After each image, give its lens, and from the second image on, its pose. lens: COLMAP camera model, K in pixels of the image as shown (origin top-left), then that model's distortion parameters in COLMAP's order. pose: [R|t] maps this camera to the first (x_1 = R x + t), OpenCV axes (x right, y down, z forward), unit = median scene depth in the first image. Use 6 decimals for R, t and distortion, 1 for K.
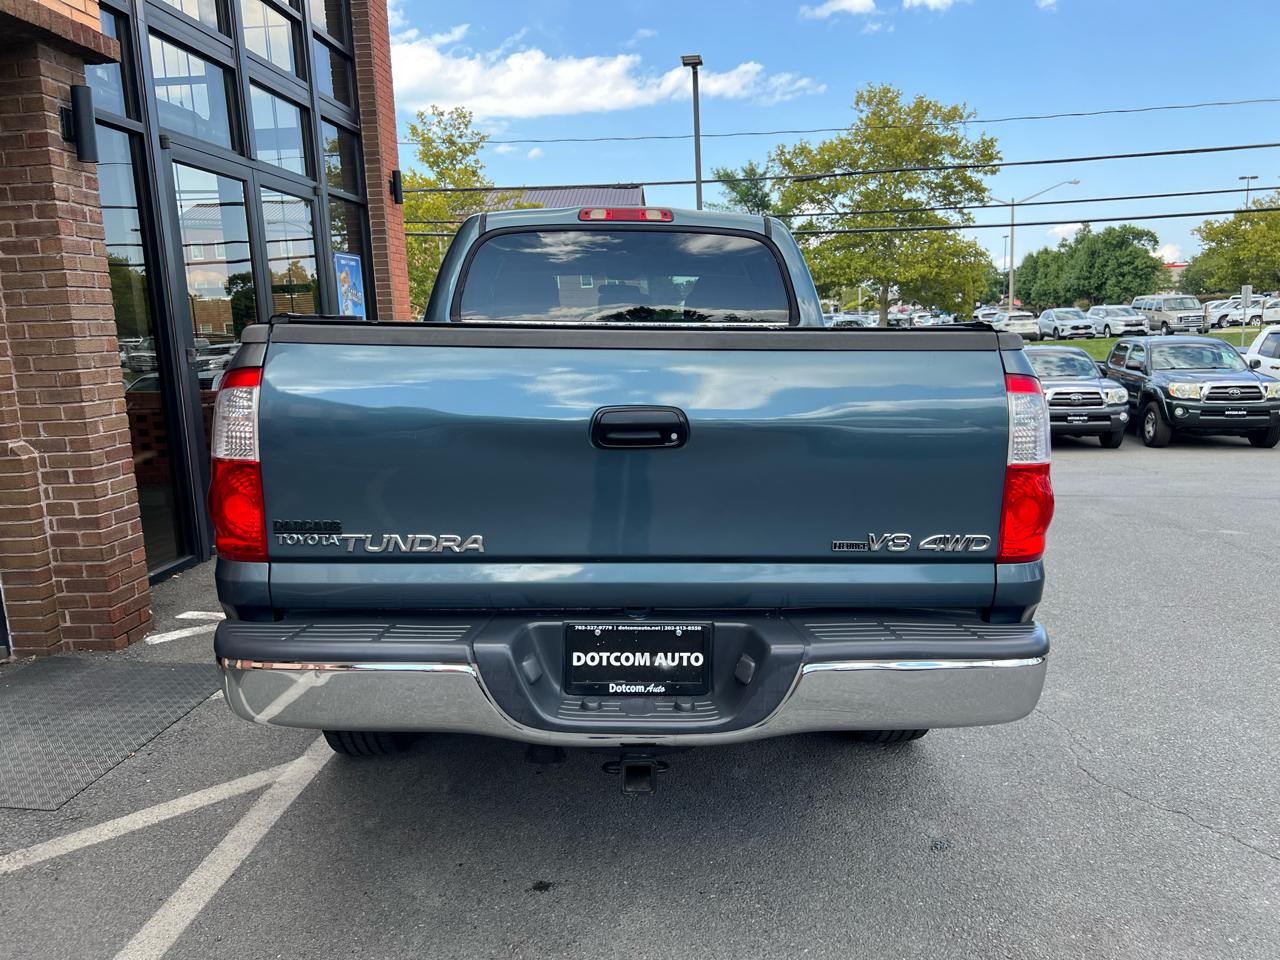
lens RADIAL K [[966.7, 0, 650.9], [0, 966.7, 475.5], [0, 0, 1]] dist [0.045760, -0.052630]
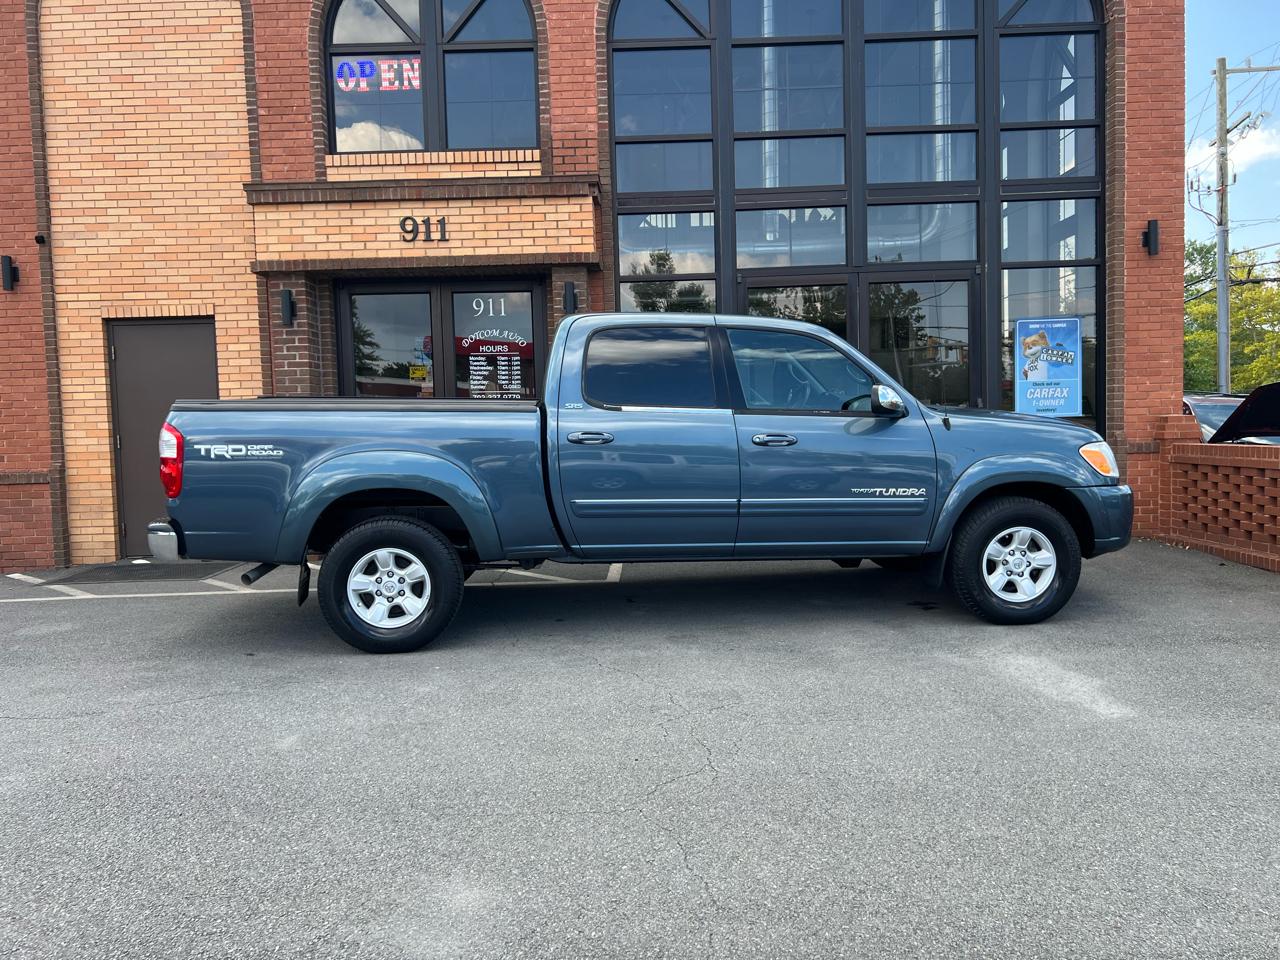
lens RADIAL K [[966.7, 0, 641.5], [0, 966.7, 485.3], [0, 0, 1]] dist [0.045760, -0.052630]
pose [[0.051760, 0.091848, -0.994427, 1.486971], [-0.133487, 0.987462, 0.084257, -0.158492], [0.989698, 0.128382, 0.063372, 1.046914]]
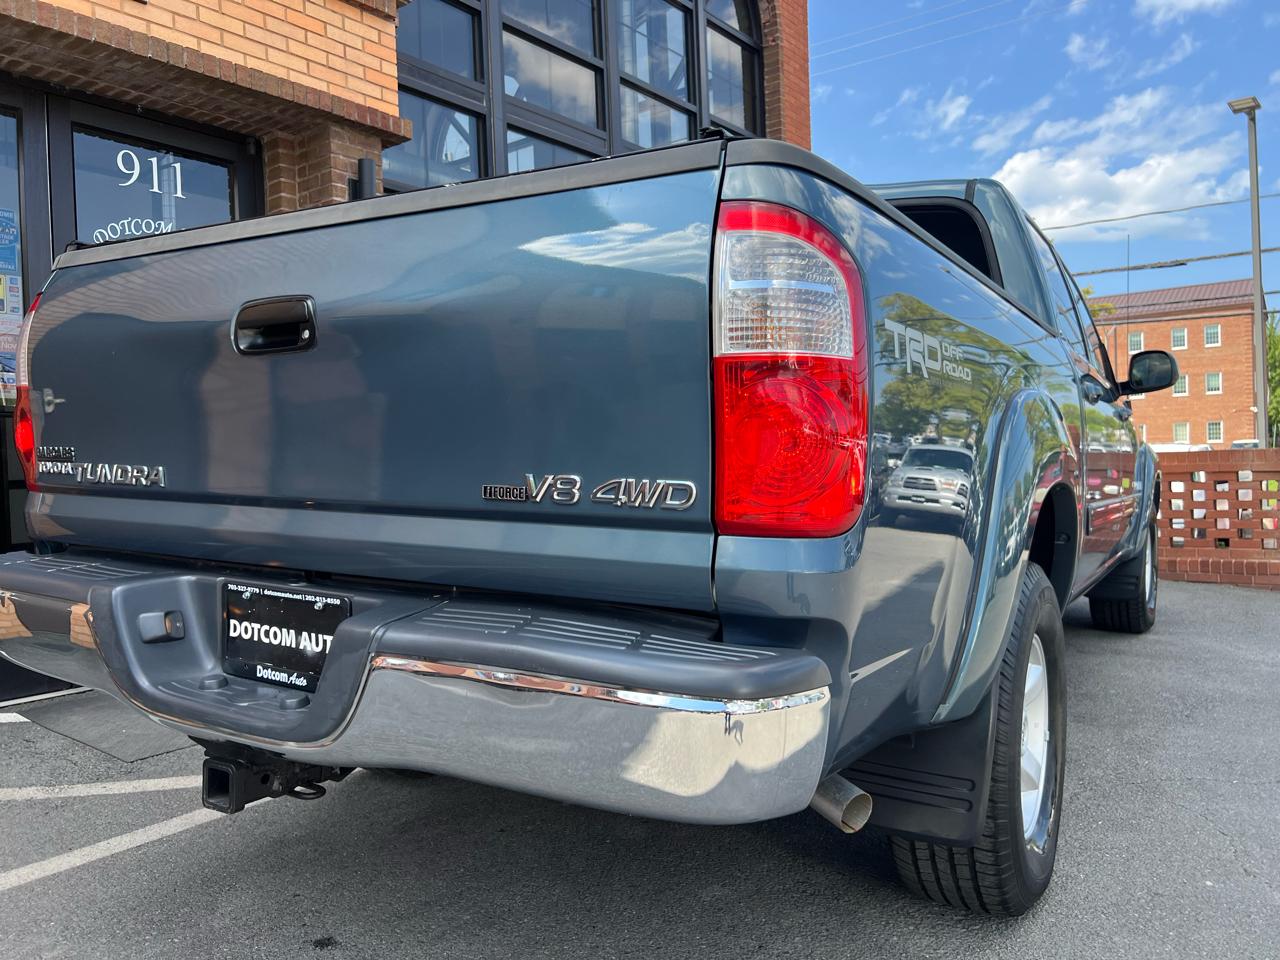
lens RADIAL K [[966.7, 0, 636.9], [0, 966.7, 480.4], [0, 0, 1]] dist [0.045760, -0.052630]
pose [[0.831623, 0.017468, -0.555067, 0.323415], [-0.083226, 0.992137, -0.093470, 0.059251], [0.549070, 0.123928, 0.826538, 0.258812]]
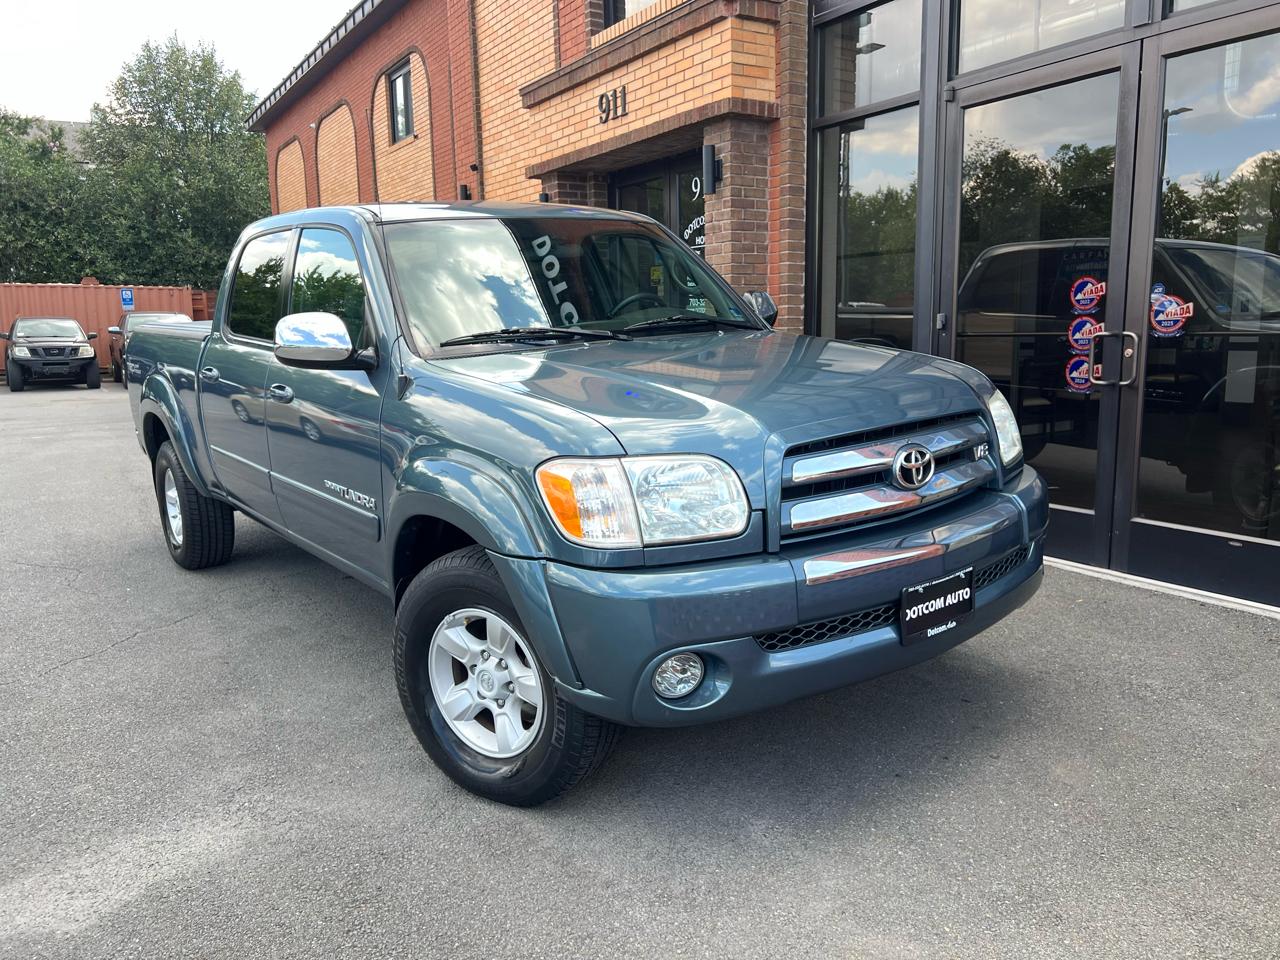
lens RADIAL K [[966.7, 0, 656.7], [0, 966.7, 483.2], [0, 0, 1]] dist [0.045760, -0.052630]
pose [[-0.809874, 0.144817, -0.568447, 0.434291], [-0.045595, 0.950576, 0.307127, -0.348354], [0.584830, 0.274653, -0.763243, 2.221652]]
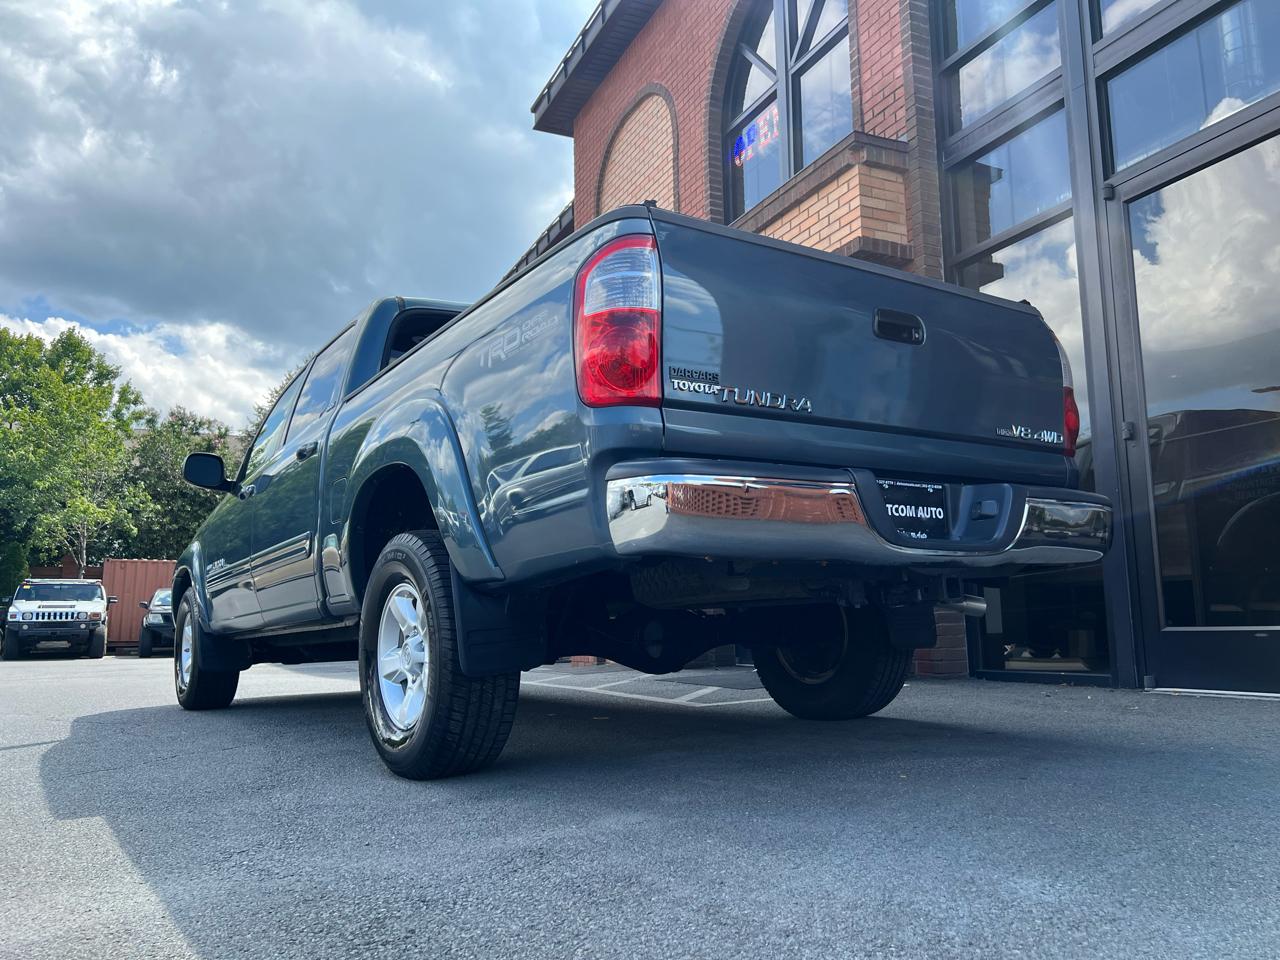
lens RADIAL K [[966.7, 0, 651.3], [0, 966.7, 486.1], [0, 0, 1]] dist [0.045760, -0.052630]
pose [[-0.871940, -0.021867, -0.489124, 0.374127], [-0.029697, 0.999525, 0.008255, -0.099017], [0.488711, 0.021723, -0.872175, 2.098081]]
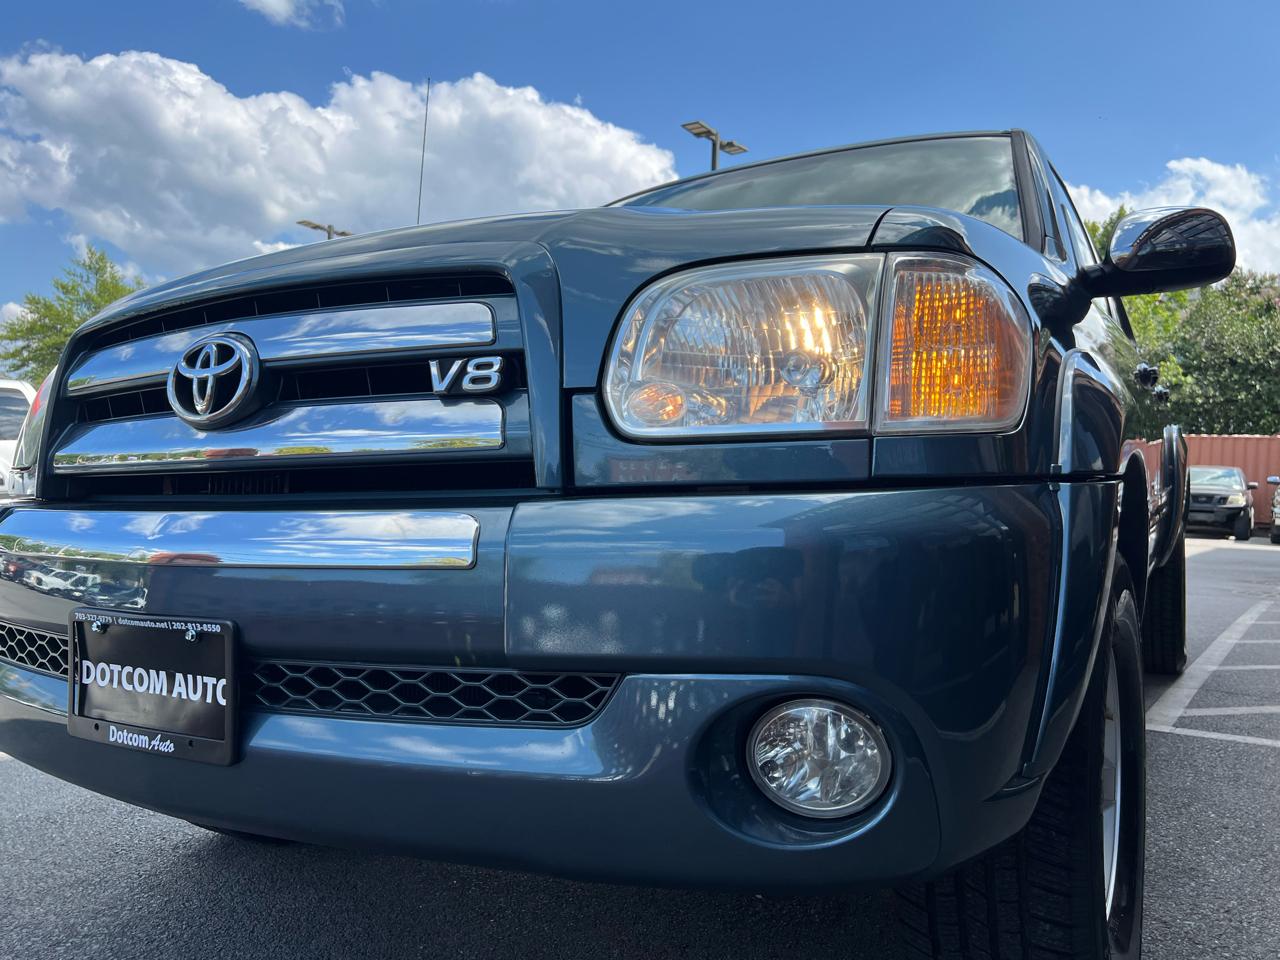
lens RADIAL K [[966.7, 0, 638.6], [0, 966.7, 489.4], [0, 0, 1]] dist [0.045760, -0.052630]
pose [[-0.845502, 0.005097, 0.533948, -0.326365], [0.081952, 0.989346, 0.120326, -0.165116], [-0.527646, 0.145494, -0.836912, 2.020902]]
